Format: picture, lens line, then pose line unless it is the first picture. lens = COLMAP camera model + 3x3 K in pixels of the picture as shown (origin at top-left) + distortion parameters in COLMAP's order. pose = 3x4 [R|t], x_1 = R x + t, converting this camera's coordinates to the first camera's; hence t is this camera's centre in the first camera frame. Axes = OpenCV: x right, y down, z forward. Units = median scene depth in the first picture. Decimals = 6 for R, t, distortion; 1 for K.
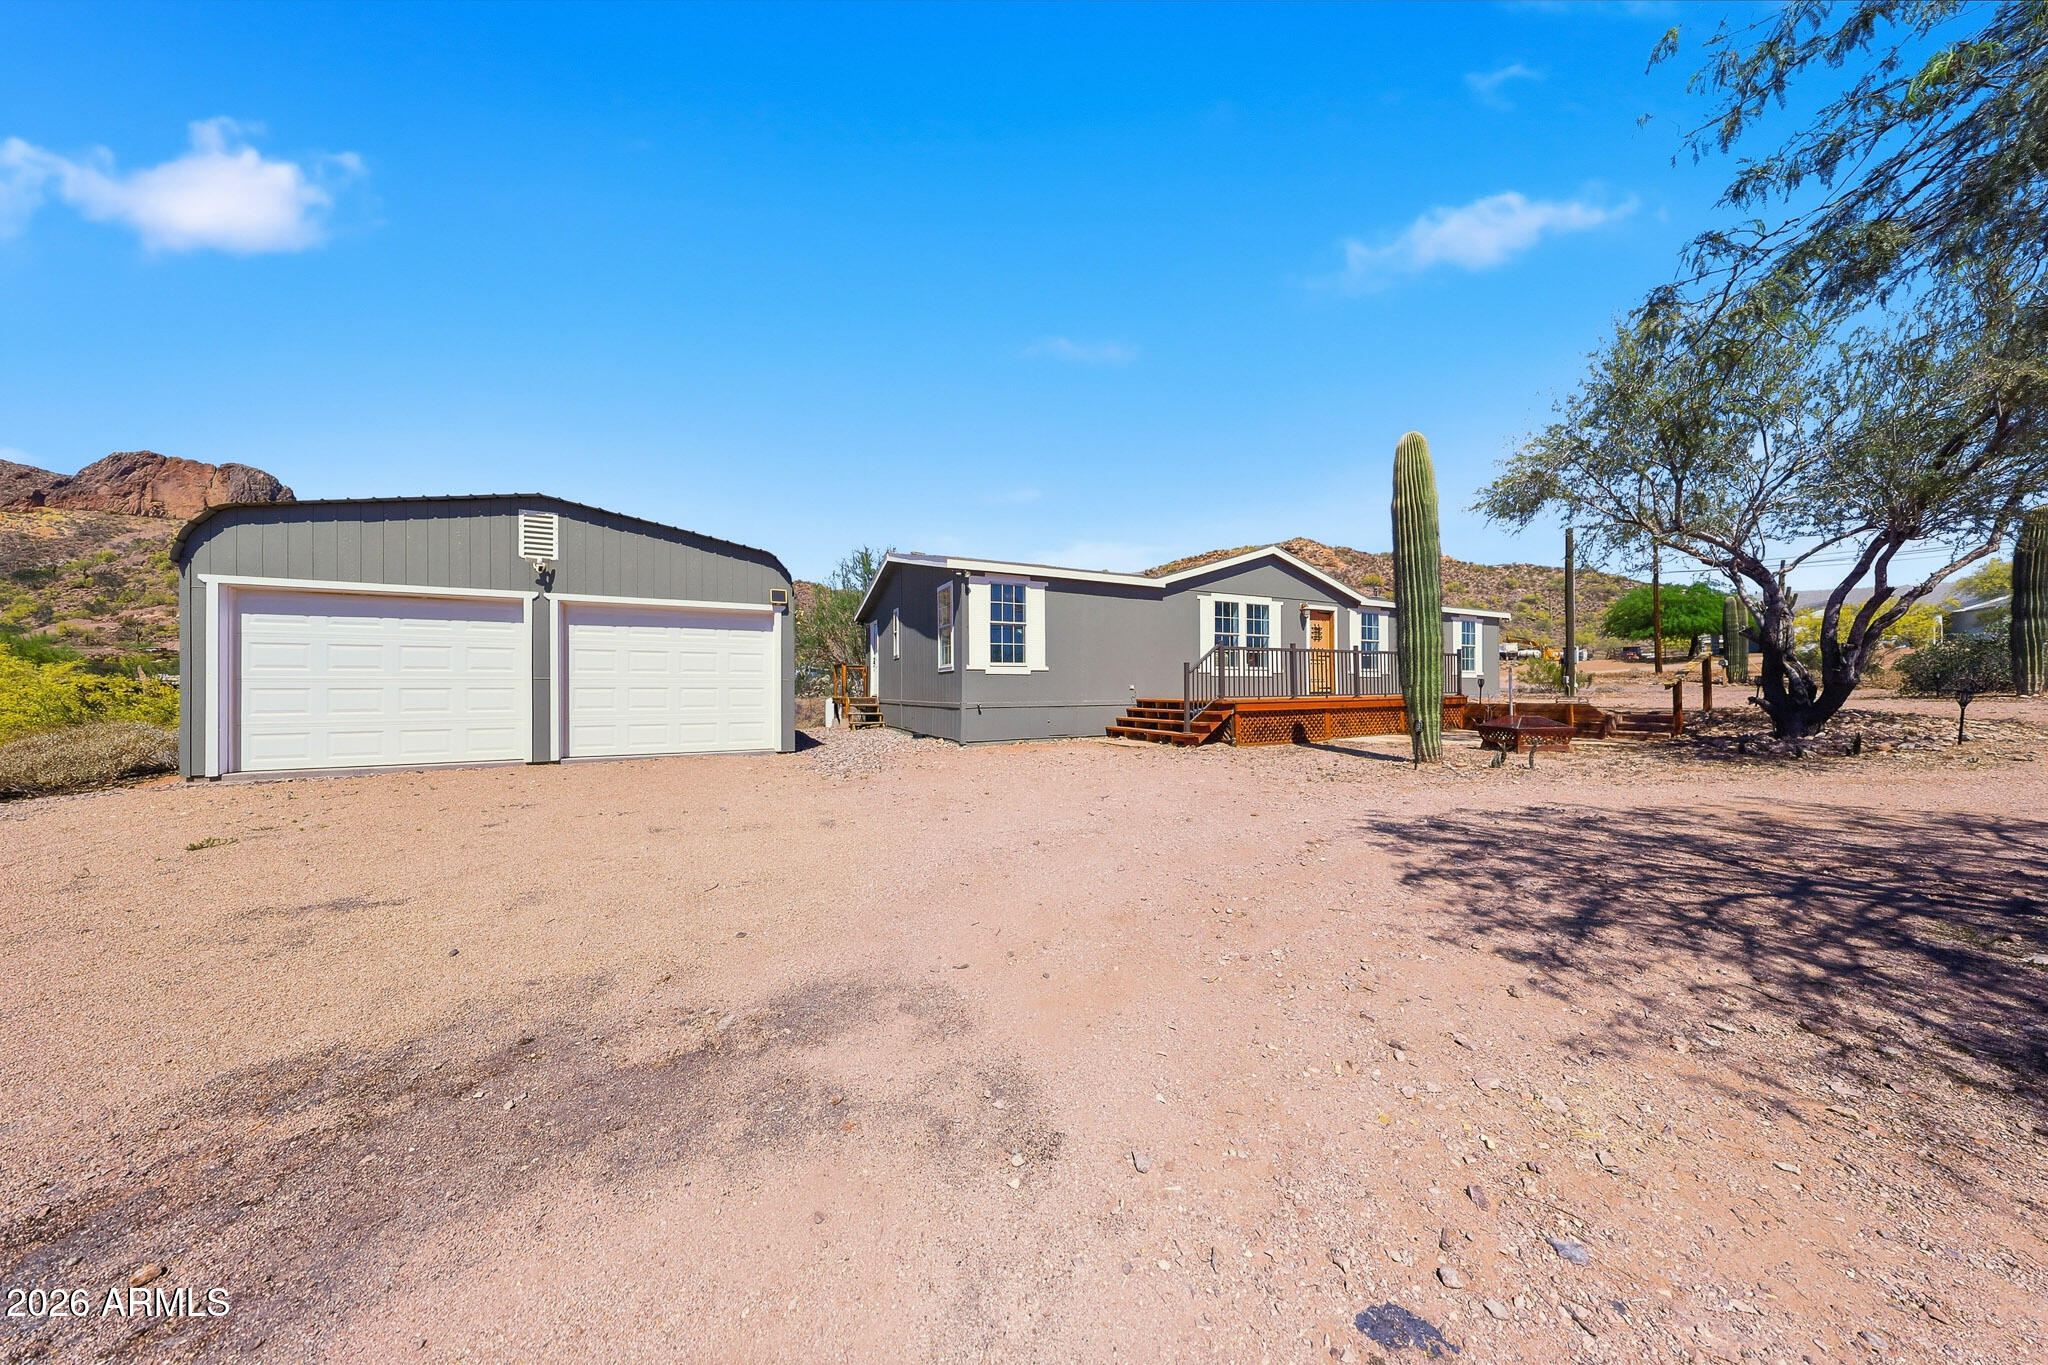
lens RADIAL K [[600.5, 0, 1018.9], [0, 600.5, 676.1], [0, 0, 1]] dist [-0.001512, 0.000027]
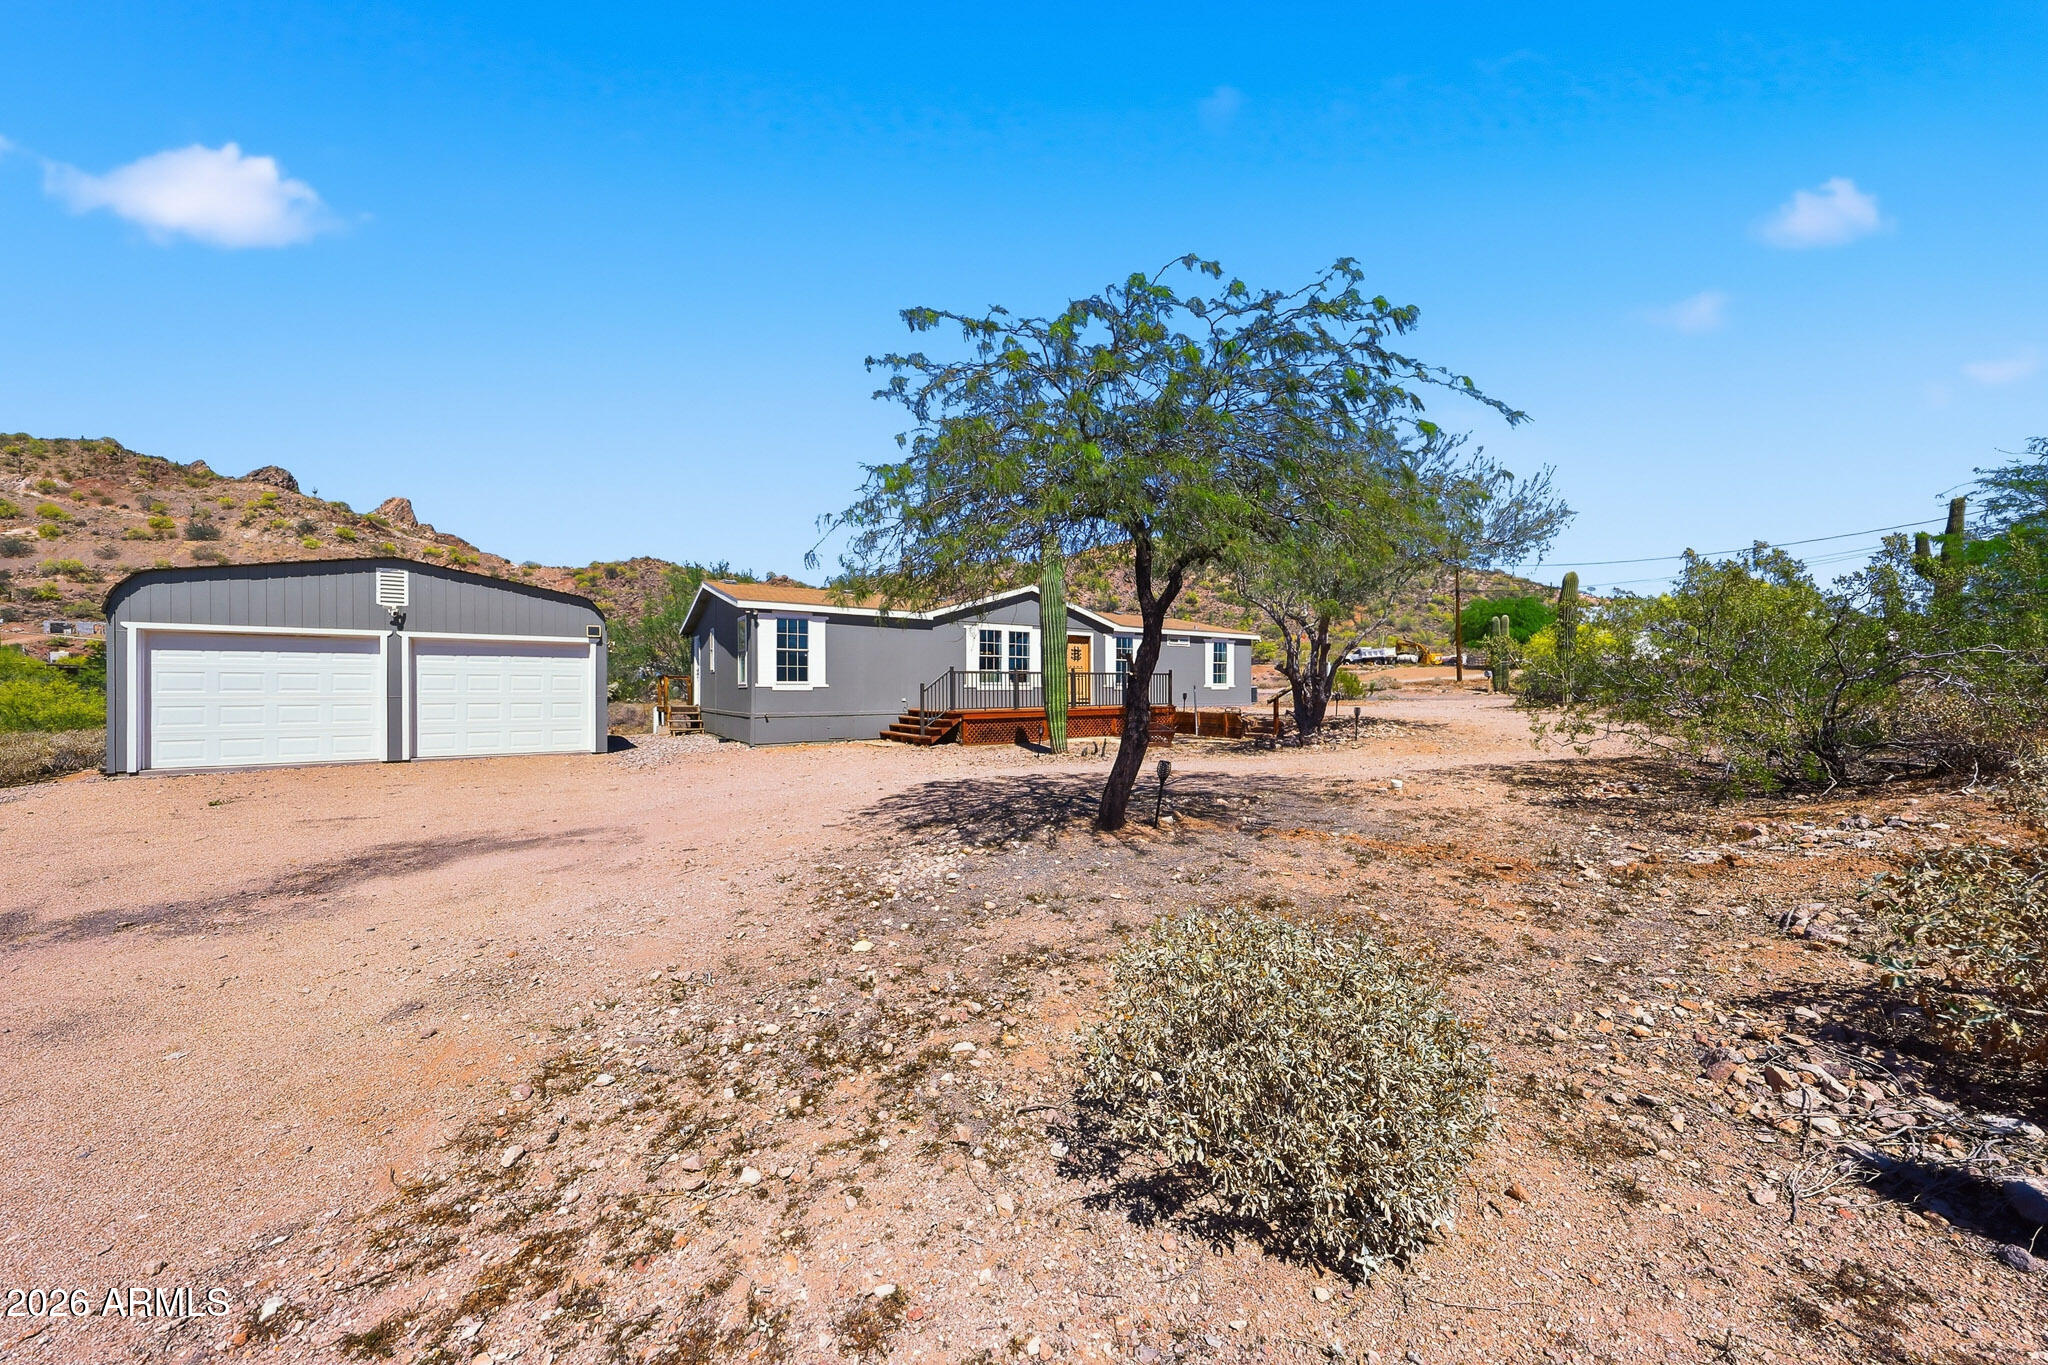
lens RADIAL K [[703.2, 0, 1020.6], [0, 703.2, 686.4], [0, 0, 1]] dist [0.002258, -0.000838]
pose [[0.991560, 0.002896, 0.129620, 0.267327], [-0.004961, 0.999866, 0.015607, -0.036943], [-0.129557, -0.016118, 0.991441, -0.522828]]
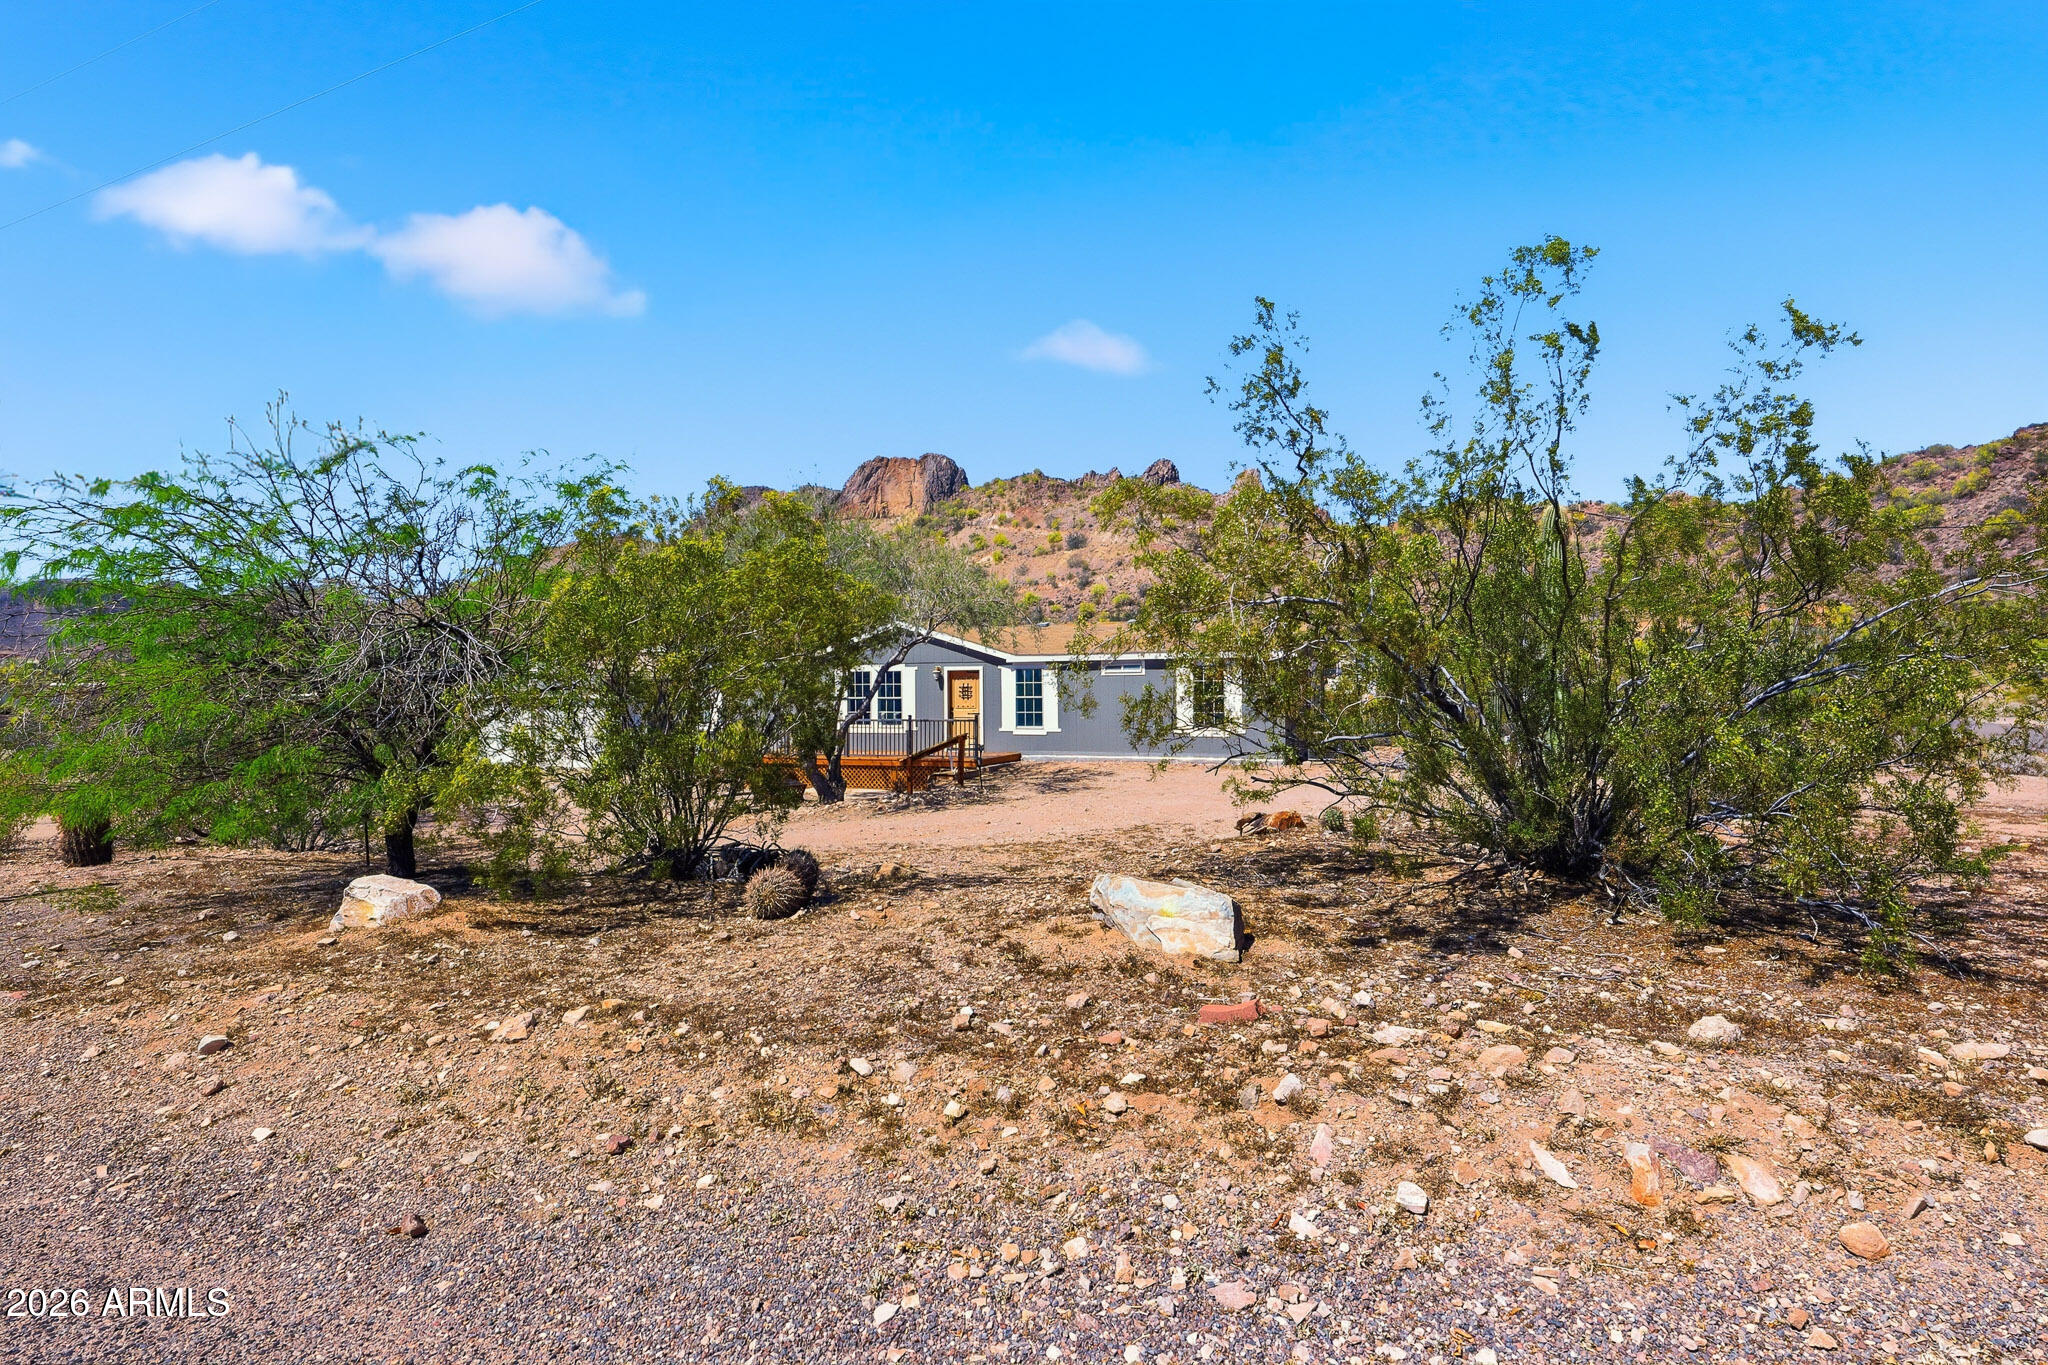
lens RADIAL K [[1008.2, 0, 1027.8], [0, 1008.2, 691.3], [0, 0, 1]] dist [0.015756, 0.000287]
pose [[0.666680, 0.004011, -0.745334, 2.512072], [0.024202, 0.999342, 0.027026, -0.157933], [0.744951, -0.036056, 0.666144, -0.117072]]
